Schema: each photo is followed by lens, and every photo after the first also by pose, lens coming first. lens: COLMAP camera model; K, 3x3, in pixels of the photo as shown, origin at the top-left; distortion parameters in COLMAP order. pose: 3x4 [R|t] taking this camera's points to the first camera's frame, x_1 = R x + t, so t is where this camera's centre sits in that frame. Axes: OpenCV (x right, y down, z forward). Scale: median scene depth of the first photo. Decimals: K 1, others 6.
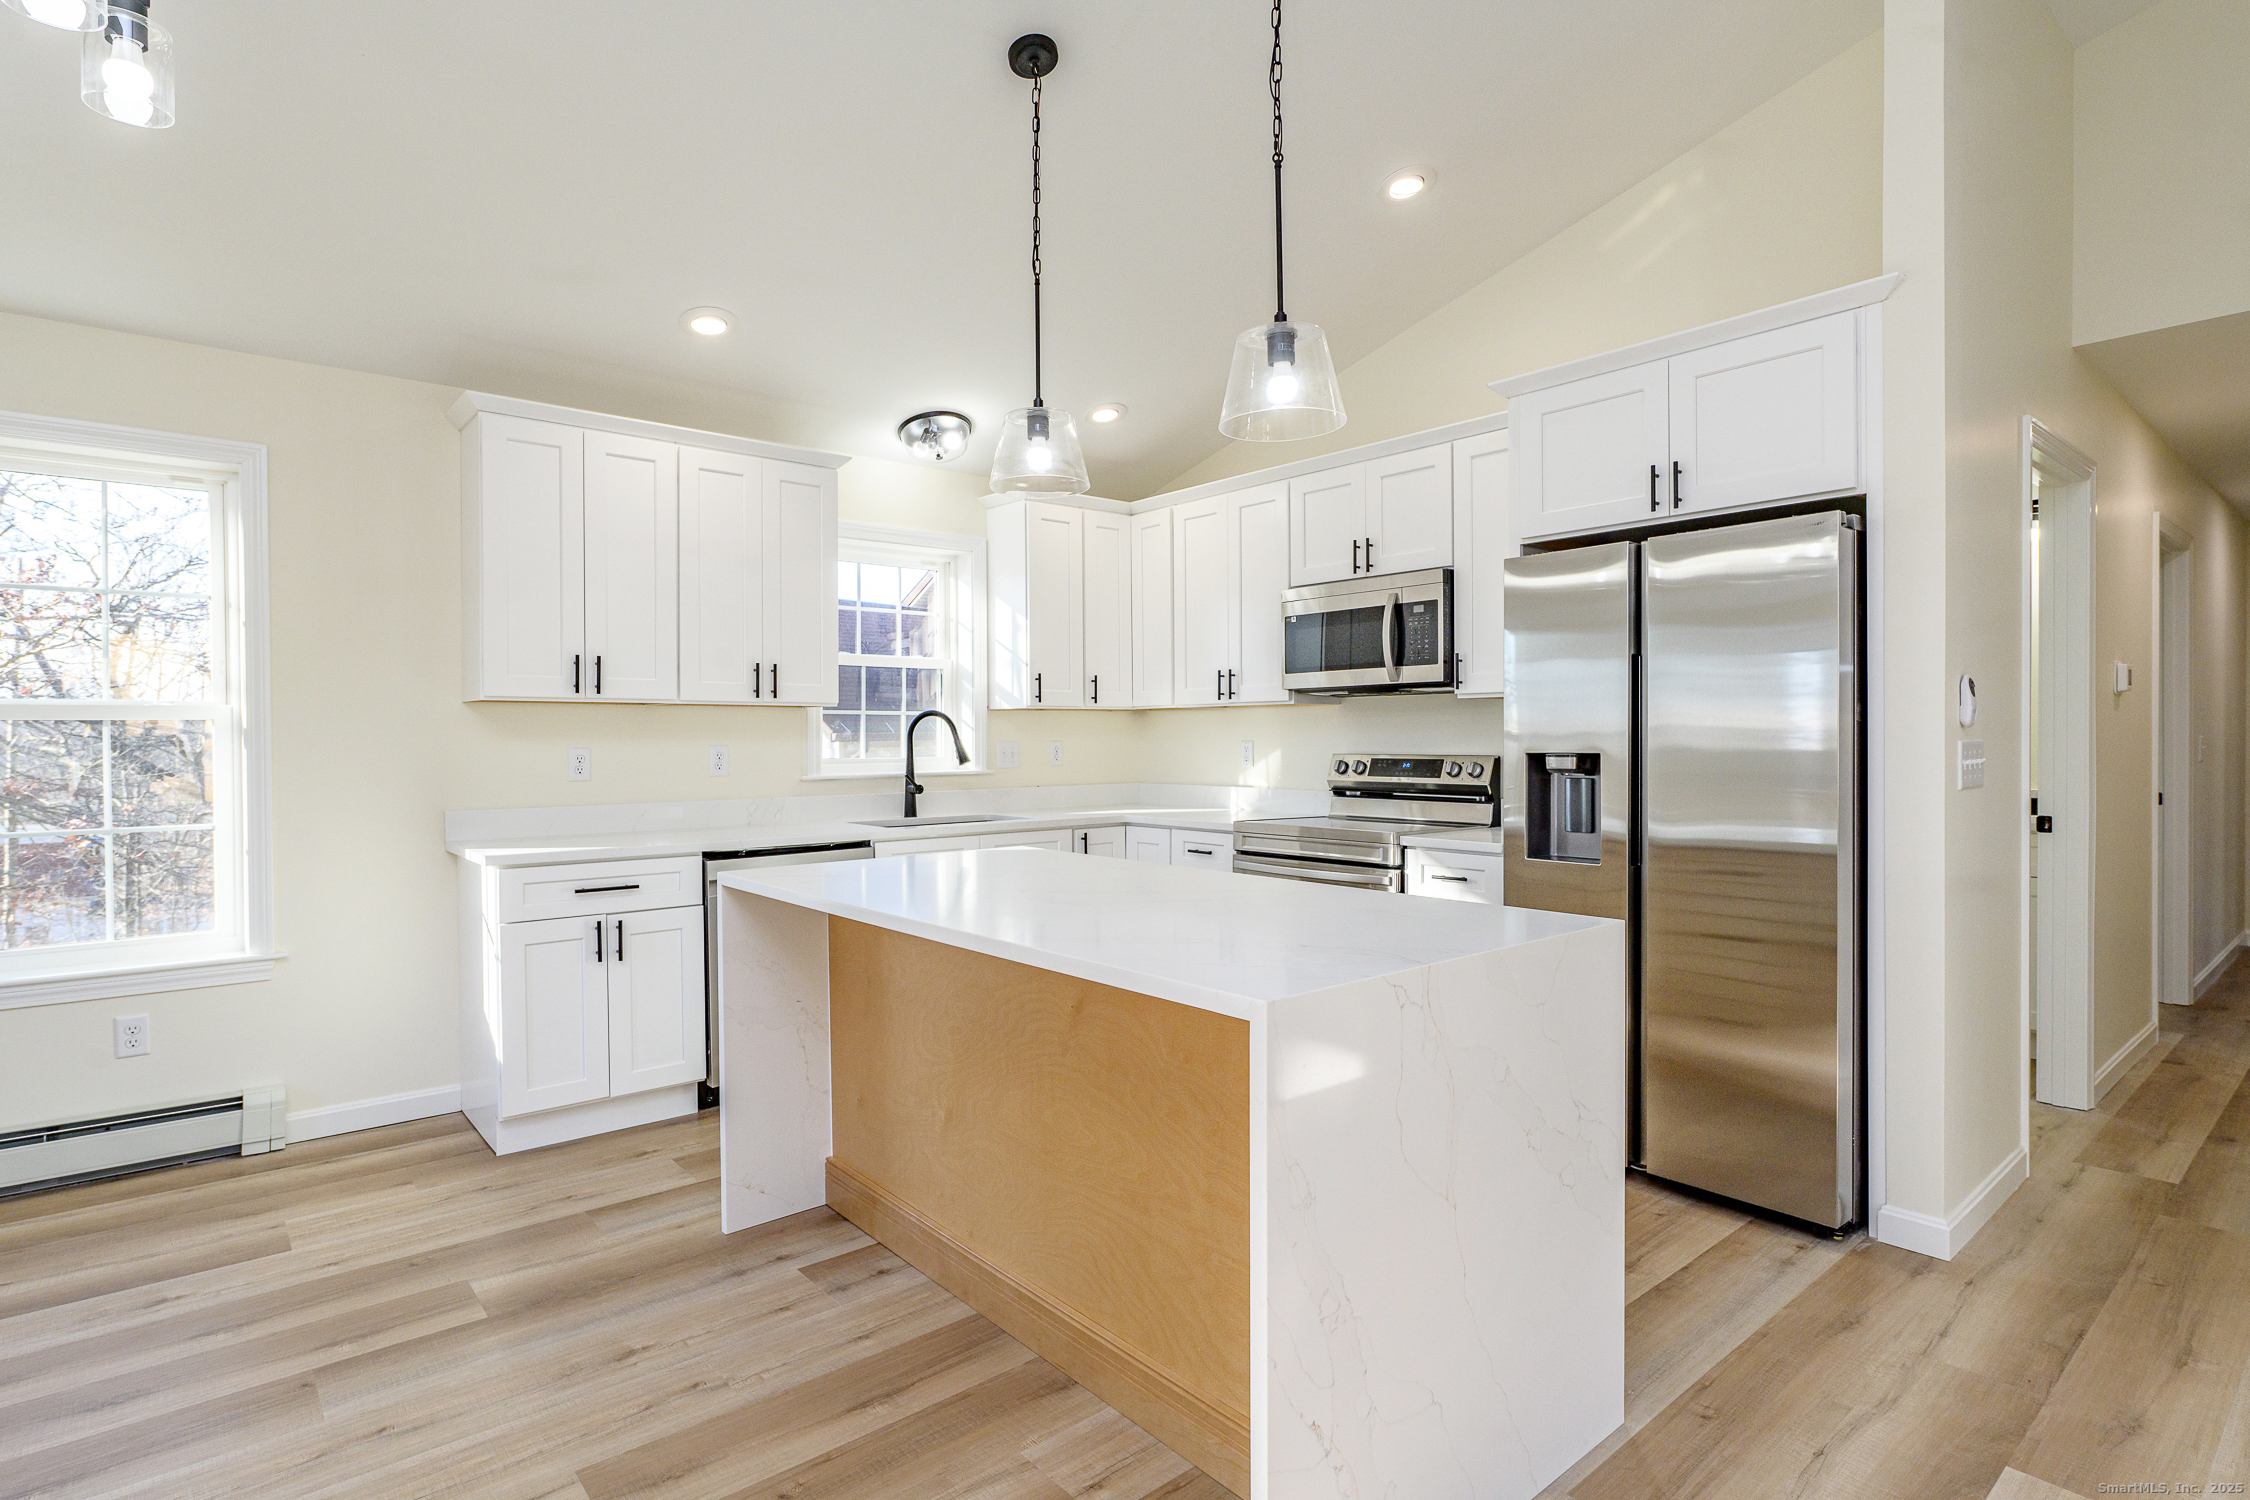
lens RADIAL K [[1135.4, 0, 1127.6], [0, 1135.4, 750.1], [0, 0, 1]] dist [-0.003508, -0.001320]
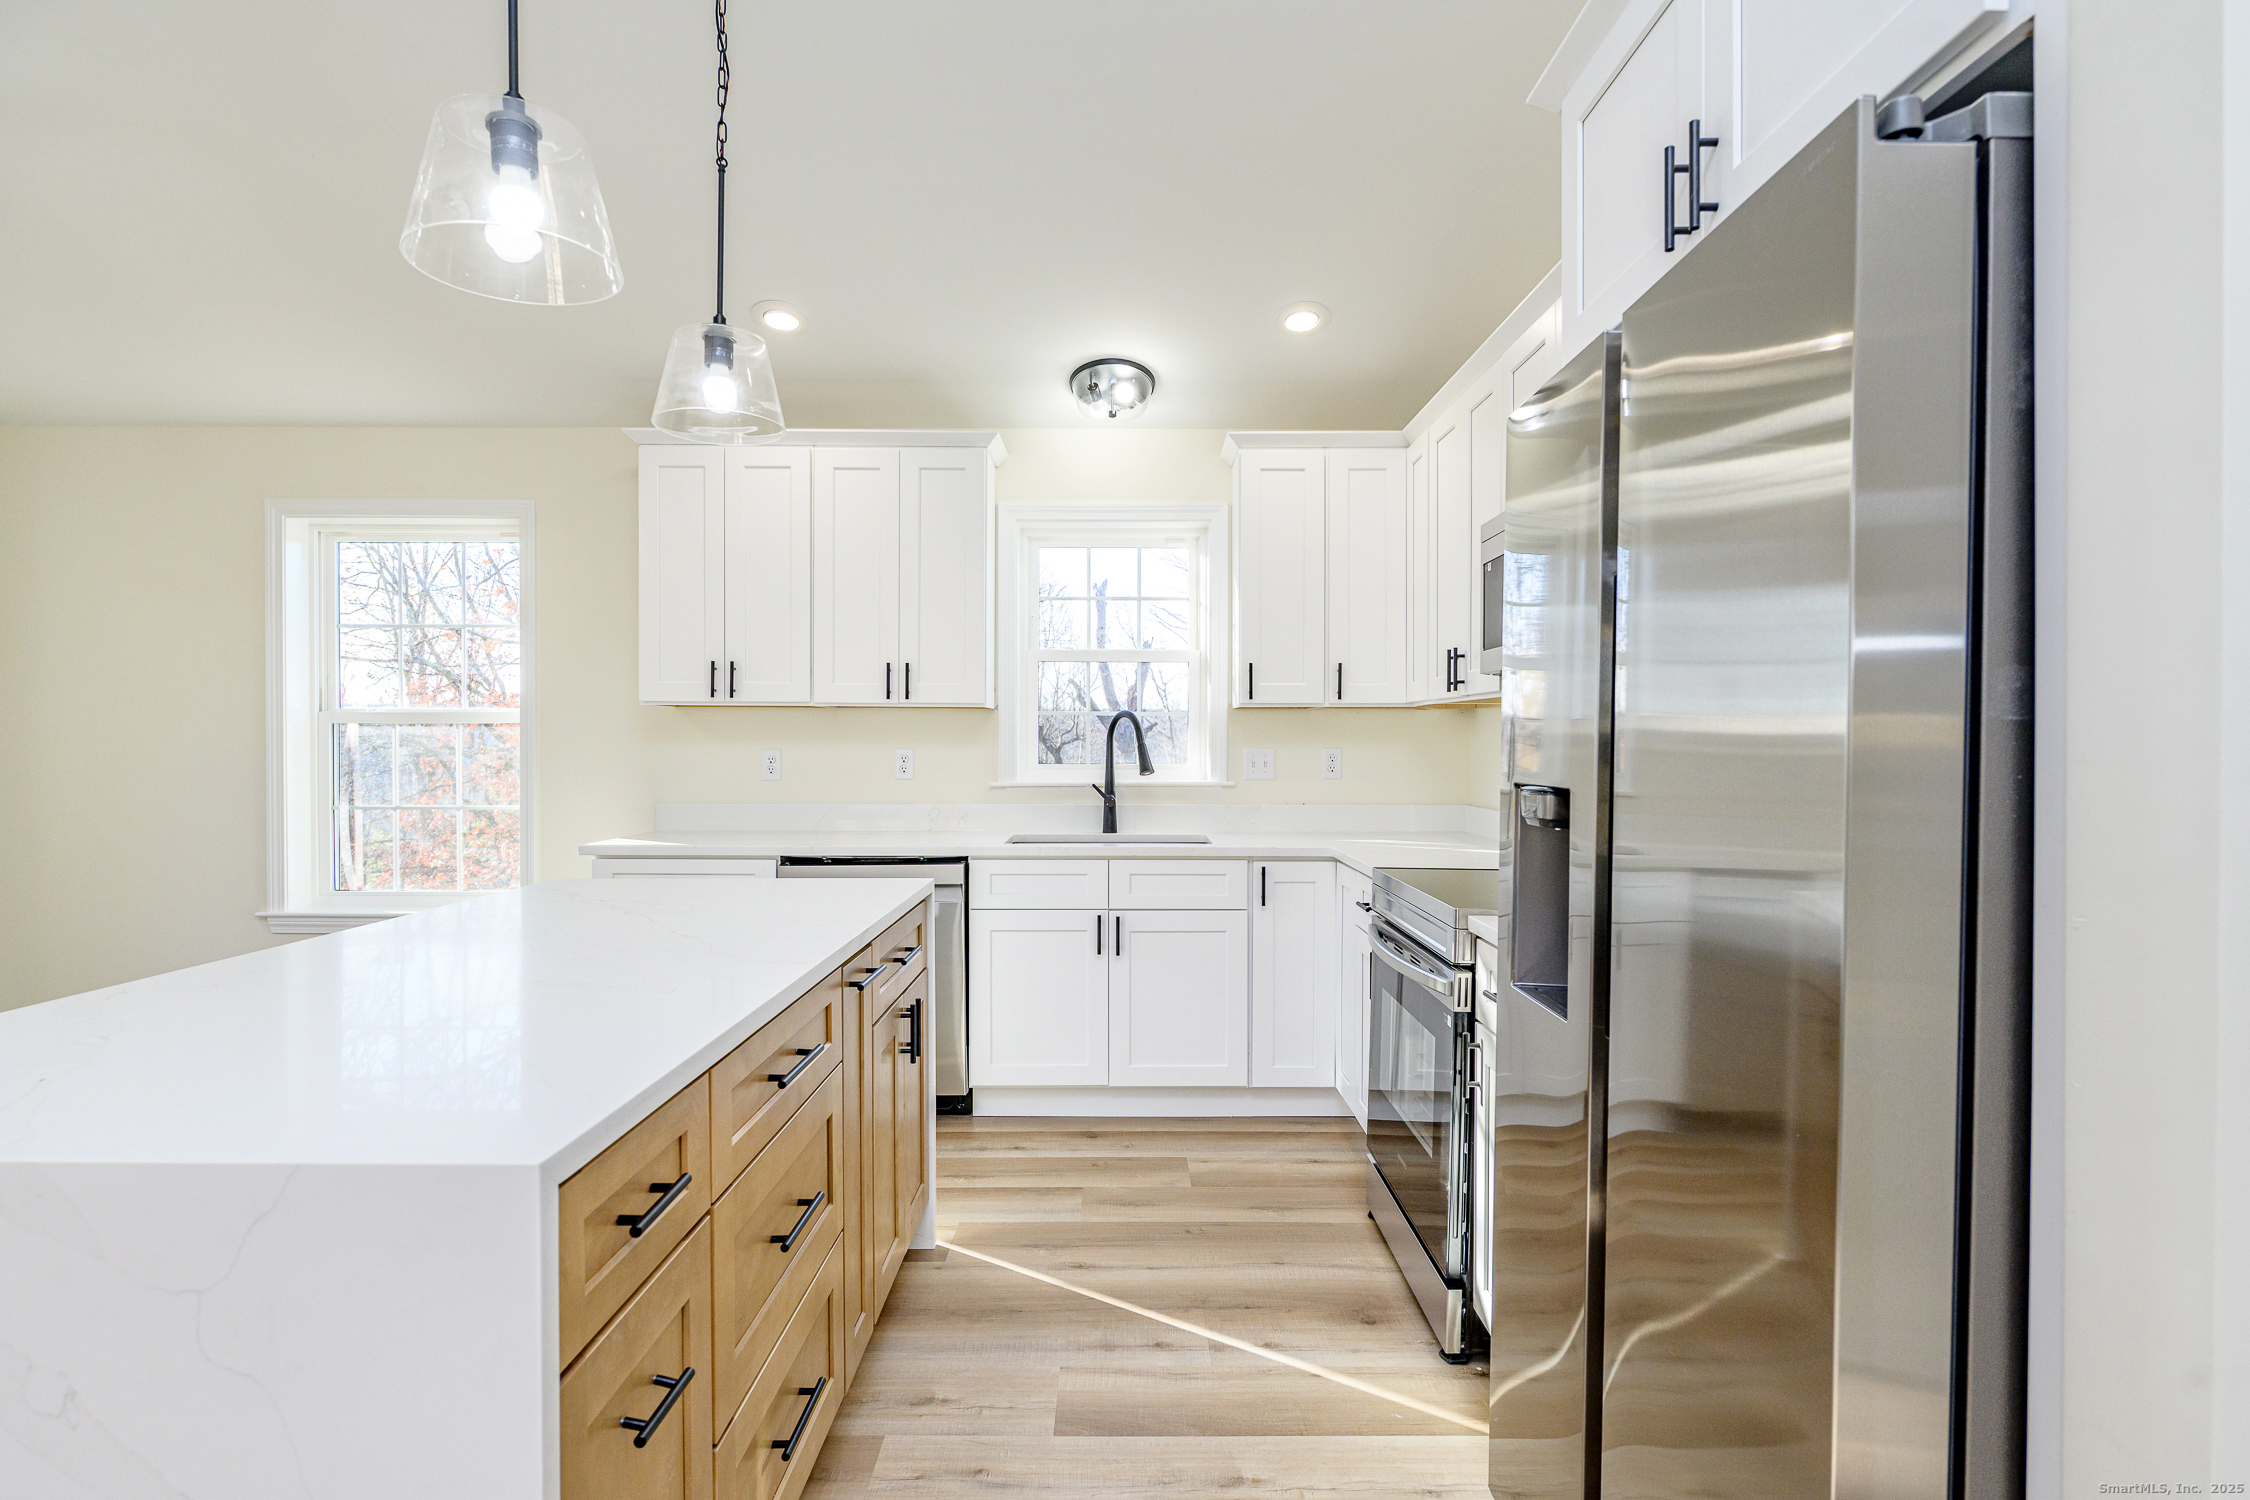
lens RADIAL K [[1138.6, 0, 1127.2], [0, 1138.6, 750.9], [0, 0, 1]] dist [-0.003165, -0.000820]
pose [[0.765169, 0.013600, -0.643686, 0.505794], [-0.014154, 0.999891, 0.004301, -0.010740], [0.643674, 0.005820, 0.765278, 0.447498]]
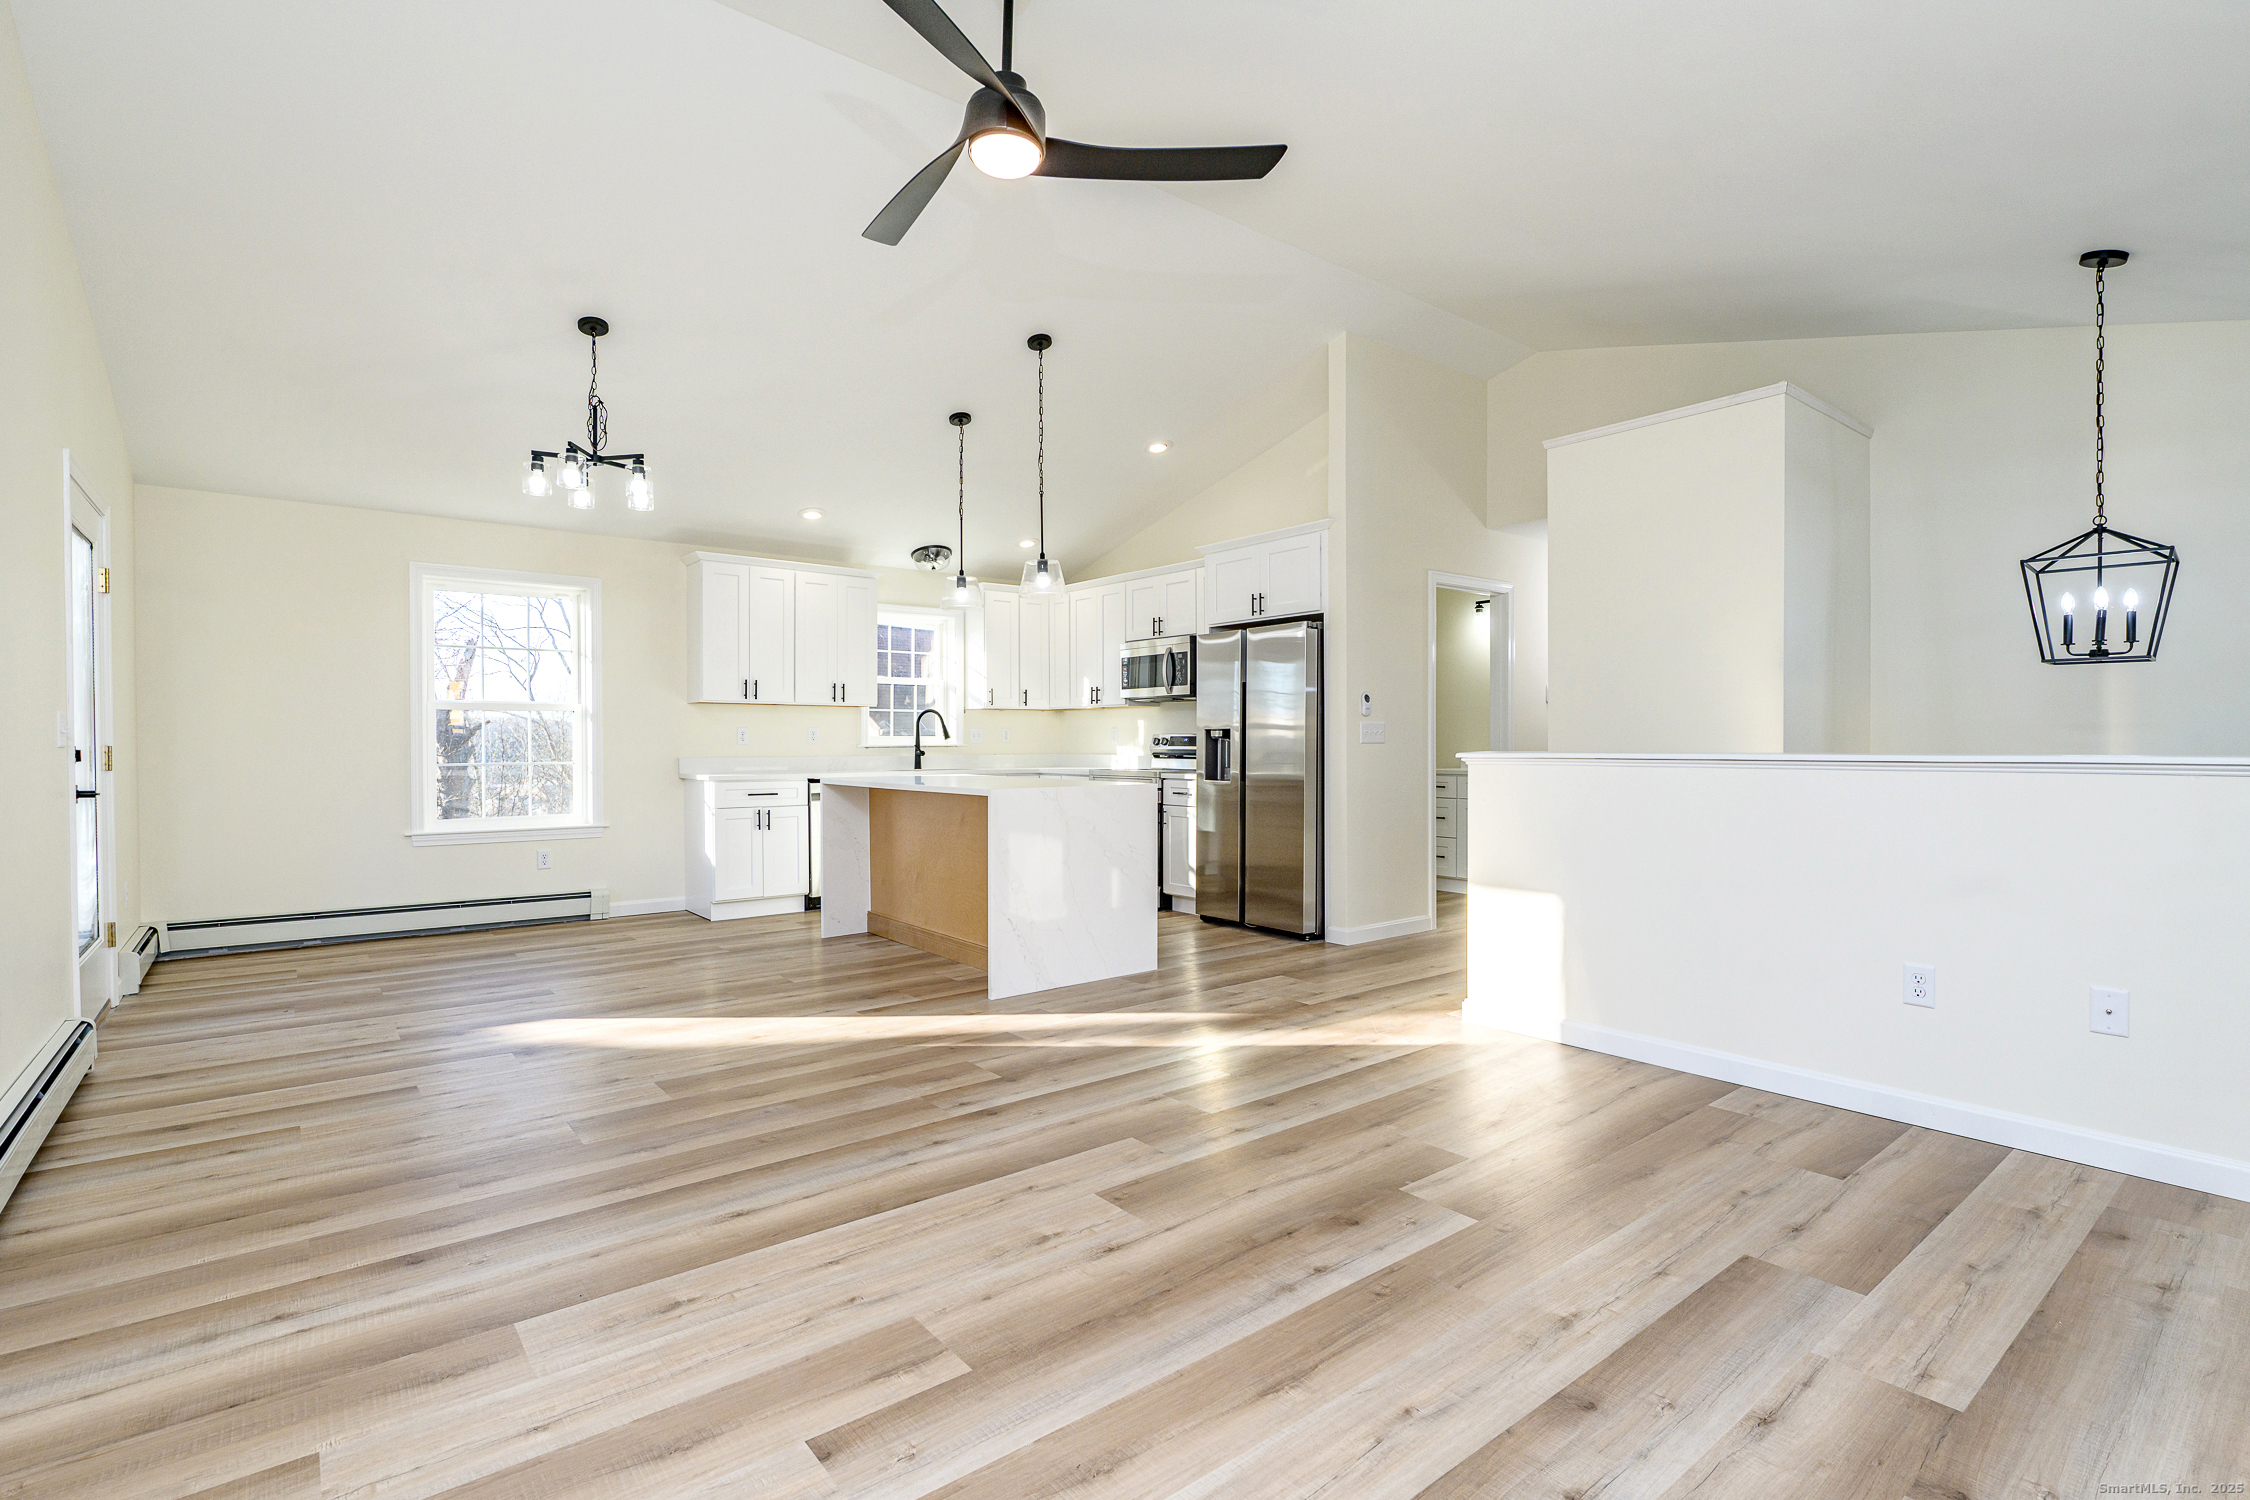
lens RADIAL K [[1057.6, 0, 1127.9], [0, 1057.6, 750.3], [0, 0, 1]] dist [-0.004130, -0.000679]
pose [[0.999577, 0.004606, -0.028703, 0.245227], [-0.004690, 0.999985, -0.002871, 0.043379], [0.028690, 0.003004, 0.999584, -0.856787]]
